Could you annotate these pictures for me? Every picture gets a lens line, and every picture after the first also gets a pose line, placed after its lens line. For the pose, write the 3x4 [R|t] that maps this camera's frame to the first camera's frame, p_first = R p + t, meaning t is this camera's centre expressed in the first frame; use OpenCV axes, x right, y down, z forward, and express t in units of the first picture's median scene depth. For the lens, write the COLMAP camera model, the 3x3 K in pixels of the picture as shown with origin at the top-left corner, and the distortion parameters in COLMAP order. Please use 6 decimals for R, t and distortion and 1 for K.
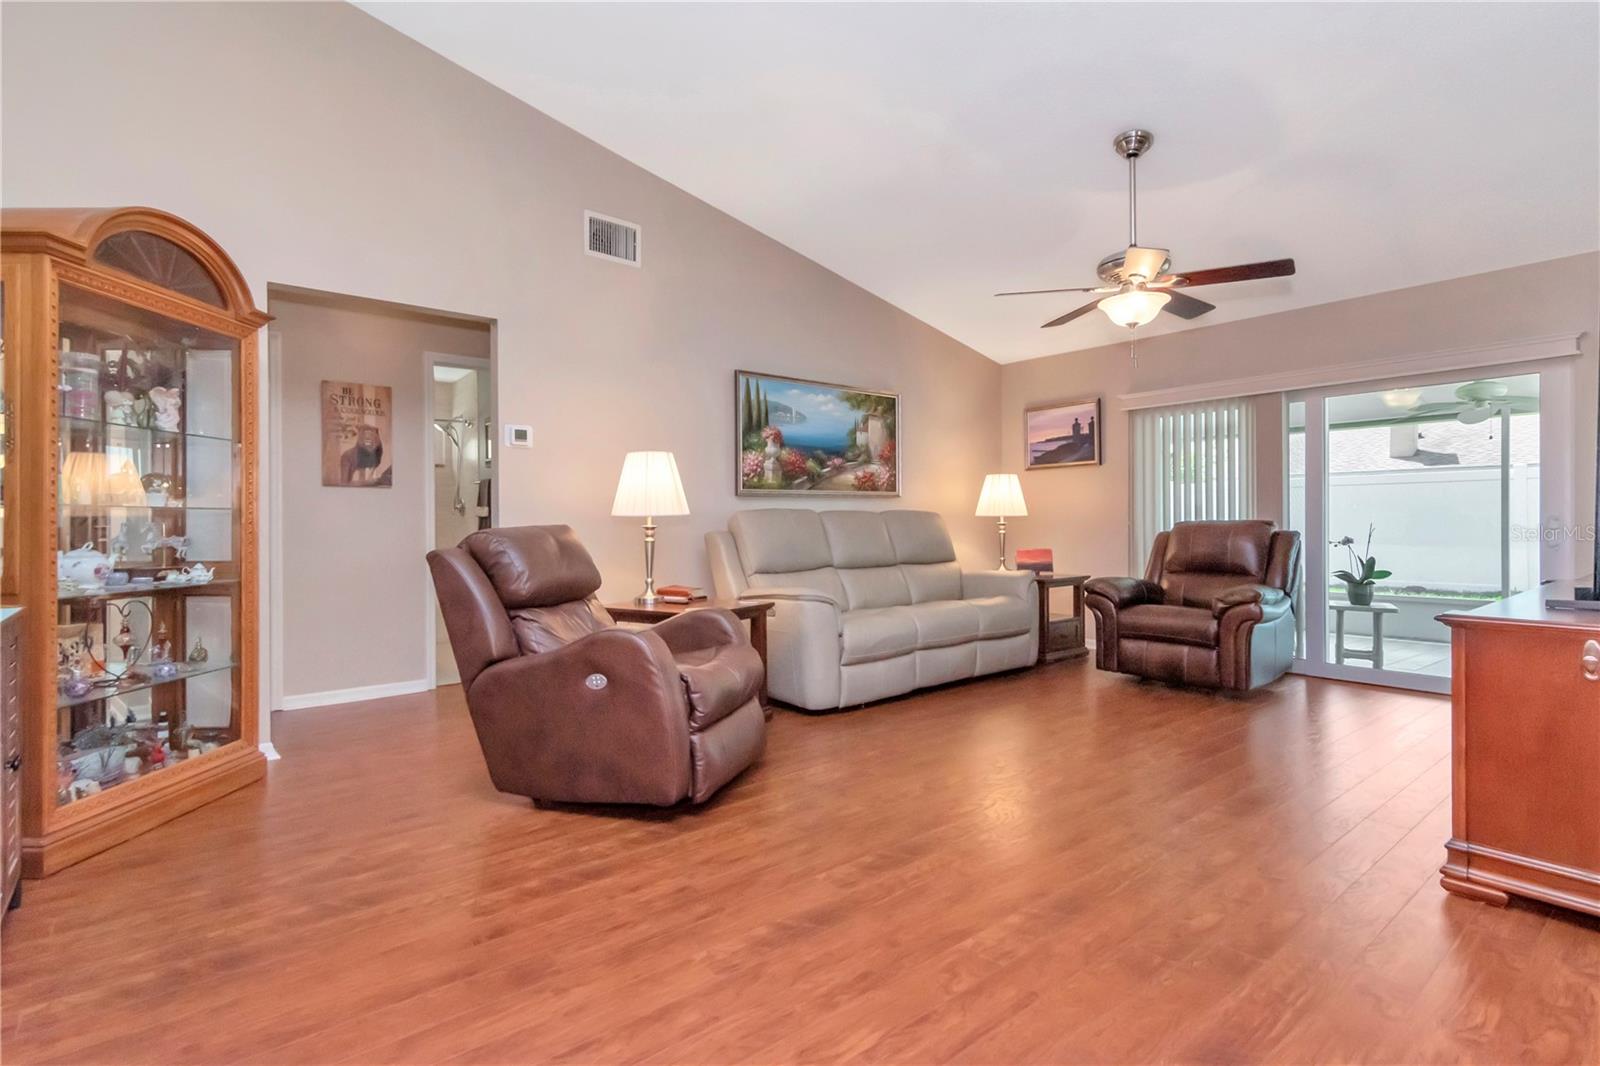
lens RADIAL K [[771.7, 0, 782.7], [0, 771.7, 524.3], [0, 0, 1]] dist [-0.006228, -0.004307]
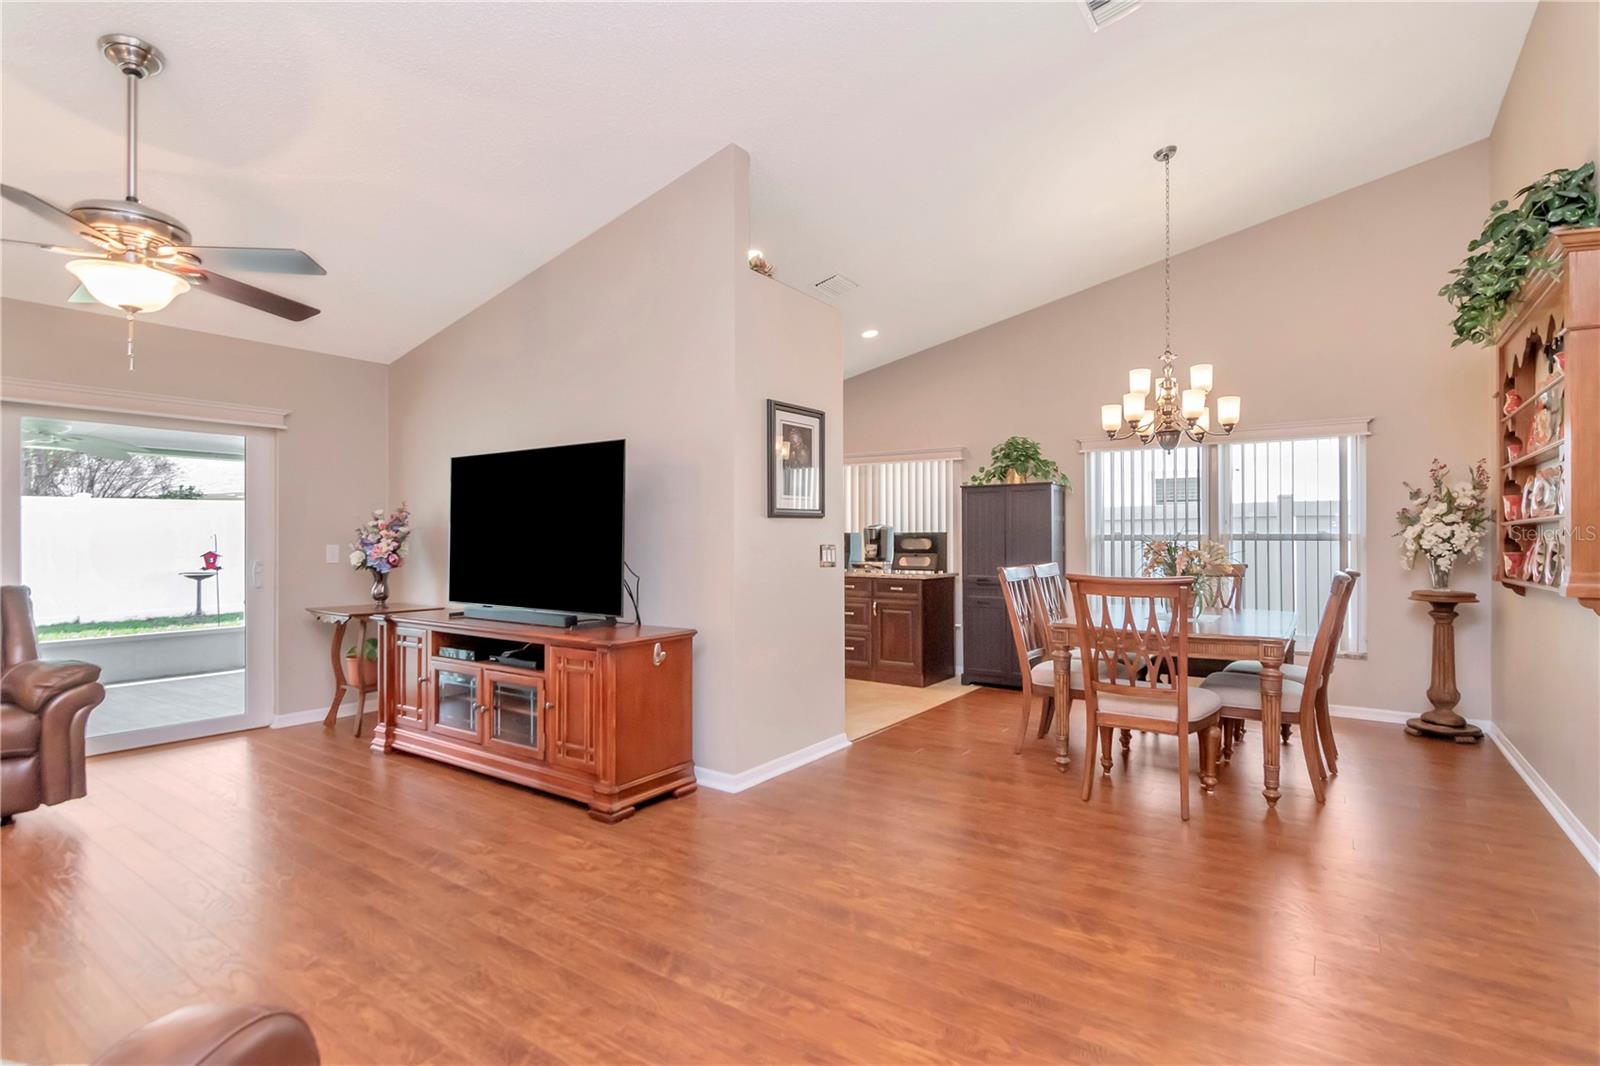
lens RADIAL K [[771.7, 0, 810.8], [0, 771.7, 537.7], [0, 0, 1]] dist [-0.006228, -0.004307]
pose [[-0.295440, 0.008760, 0.955321, -0.260871], [0.002957, 0.999962, -0.008255, -0.026540], [-0.955357, 0.000386, -0.295454, 0.396190]]
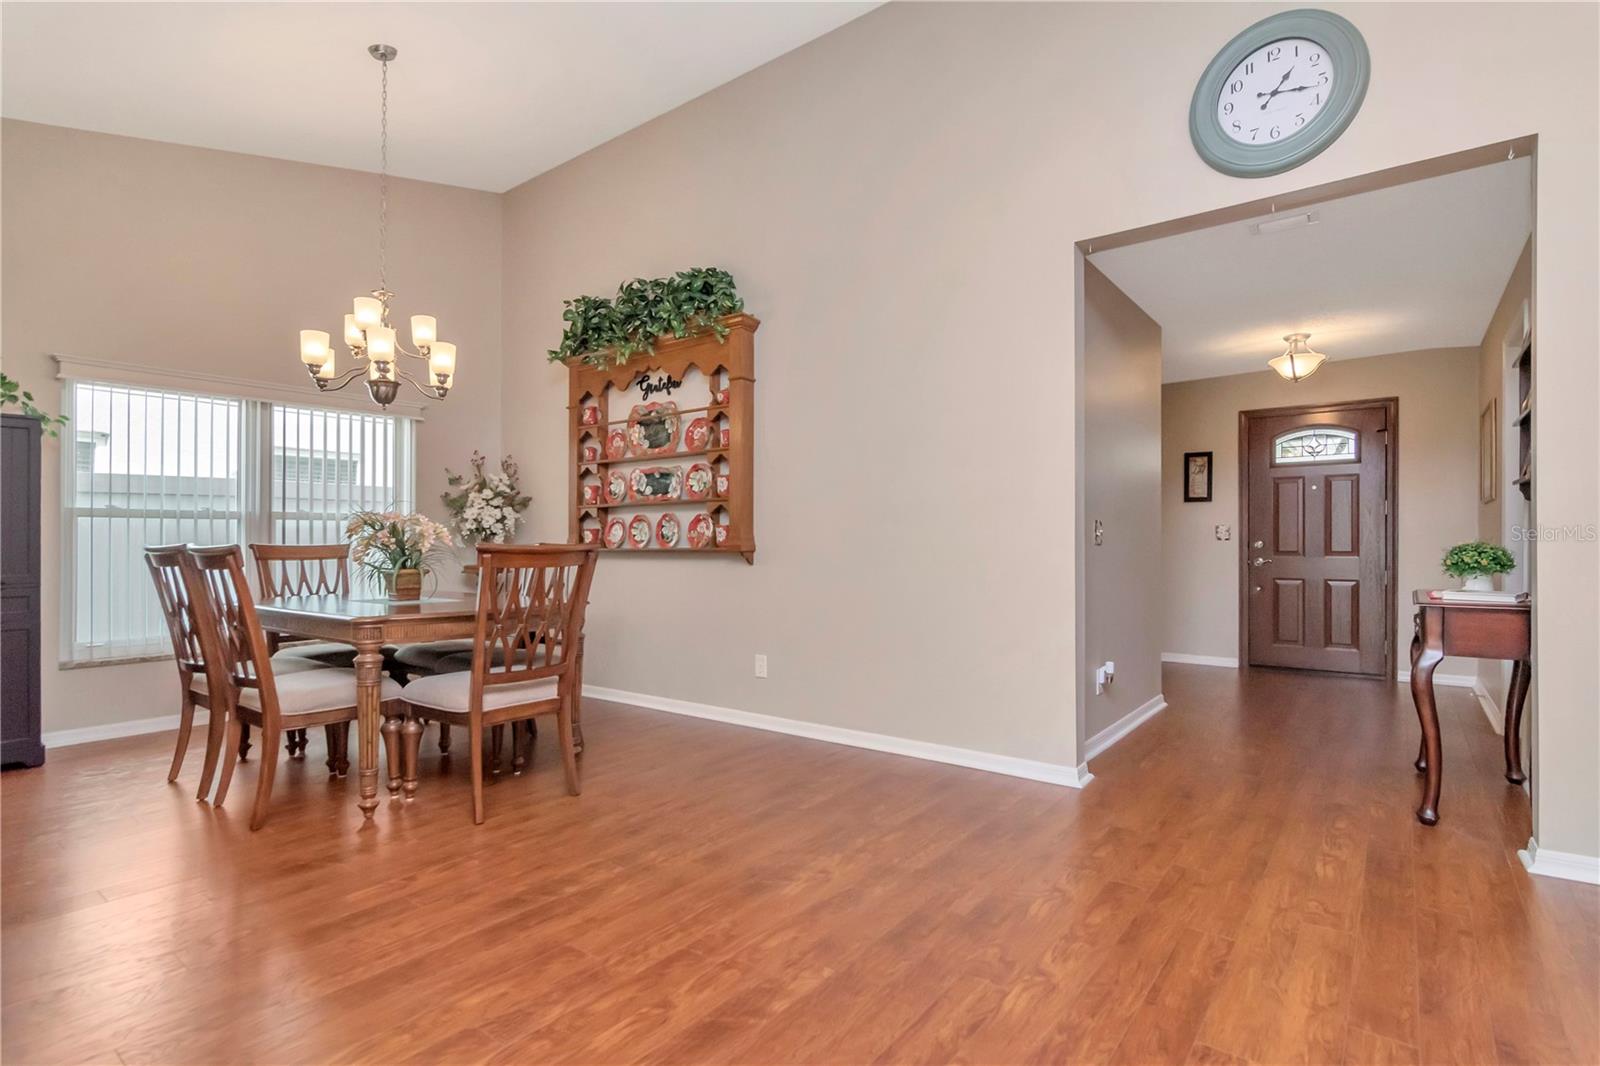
lens RADIAL K [[771.7, 0, 802.7], [0, 771.7, 539.6], [0, 0, 1]] dist [-0.006228, -0.004307]
pose [[-0.971093, 0.008529, -0.238551, 0.179172], [0.008106, 0.999963, 0.002754, -0.004737], [0.238566, 0.000741, -0.971126, 0.540394]]
